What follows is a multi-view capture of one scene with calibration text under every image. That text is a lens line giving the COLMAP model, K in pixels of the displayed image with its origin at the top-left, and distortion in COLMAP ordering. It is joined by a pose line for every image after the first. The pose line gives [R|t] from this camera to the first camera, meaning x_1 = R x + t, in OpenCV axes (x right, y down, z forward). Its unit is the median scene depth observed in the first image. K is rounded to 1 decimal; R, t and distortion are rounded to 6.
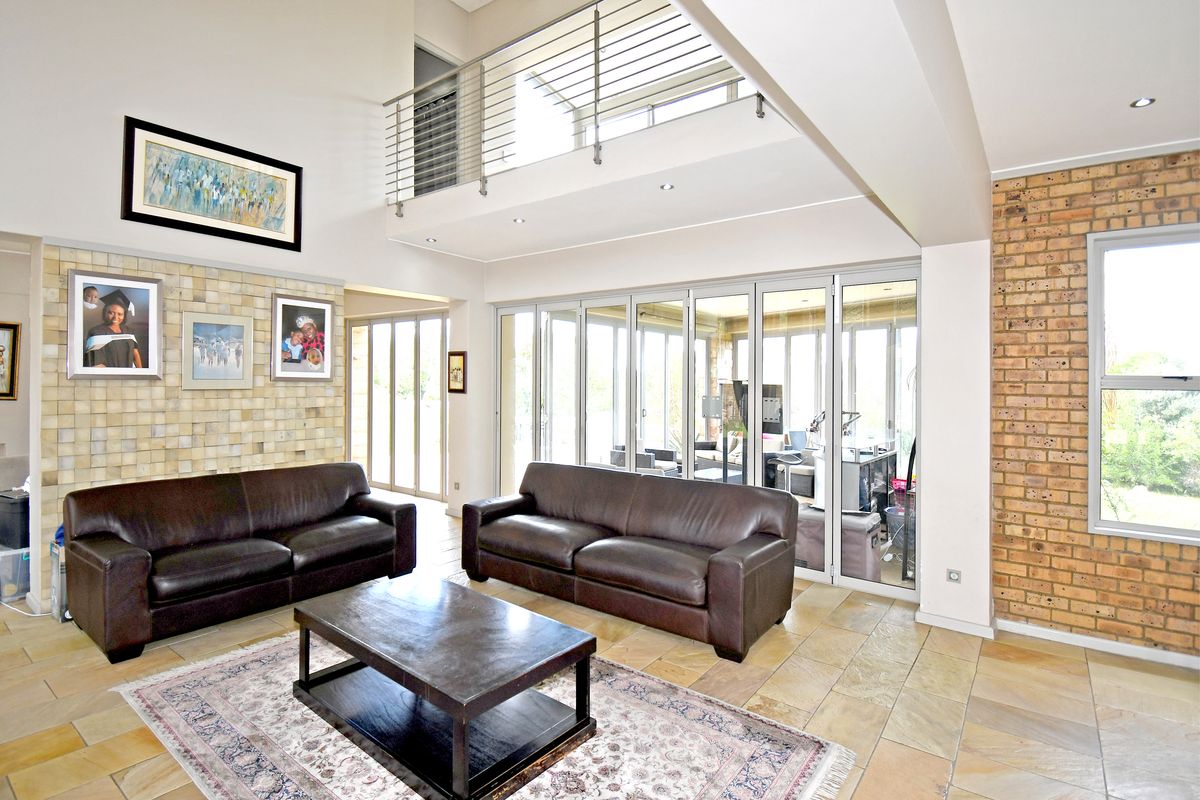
lens RADIAL K [[589.1, 0, 602.4], [0, 589.1, 361.3], [0, 0, 1]] dist [-0.005844, -0.000999]
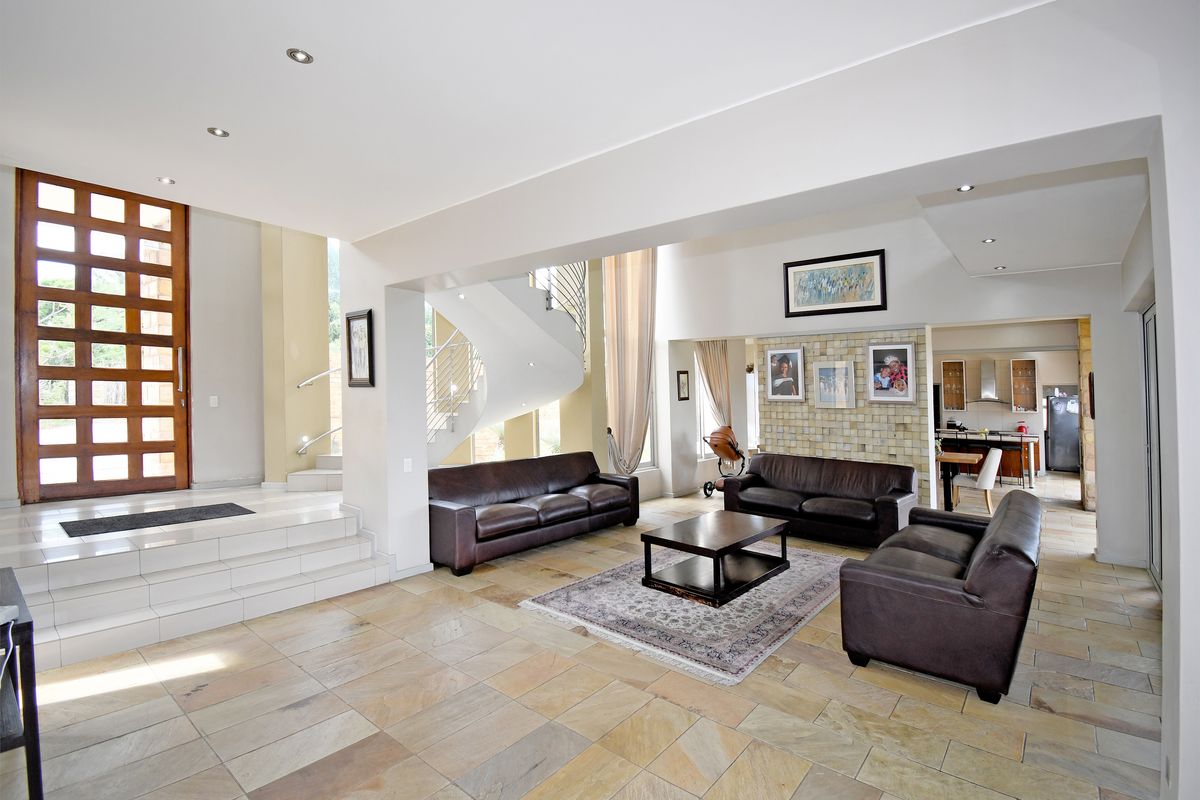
lens RADIAL K [[548.0, 0, 600.7], [0, 548.0, 400.0], [0, 0, 1]] dist [0.019212, -0.000537]
pose [[-0.047485, -0.008494, -0.998836, 0.884898], [0.016470, 0.999821, -0.009285, 0.029016], [0.998736, -0.016891, -0.047337, 0.423300]]
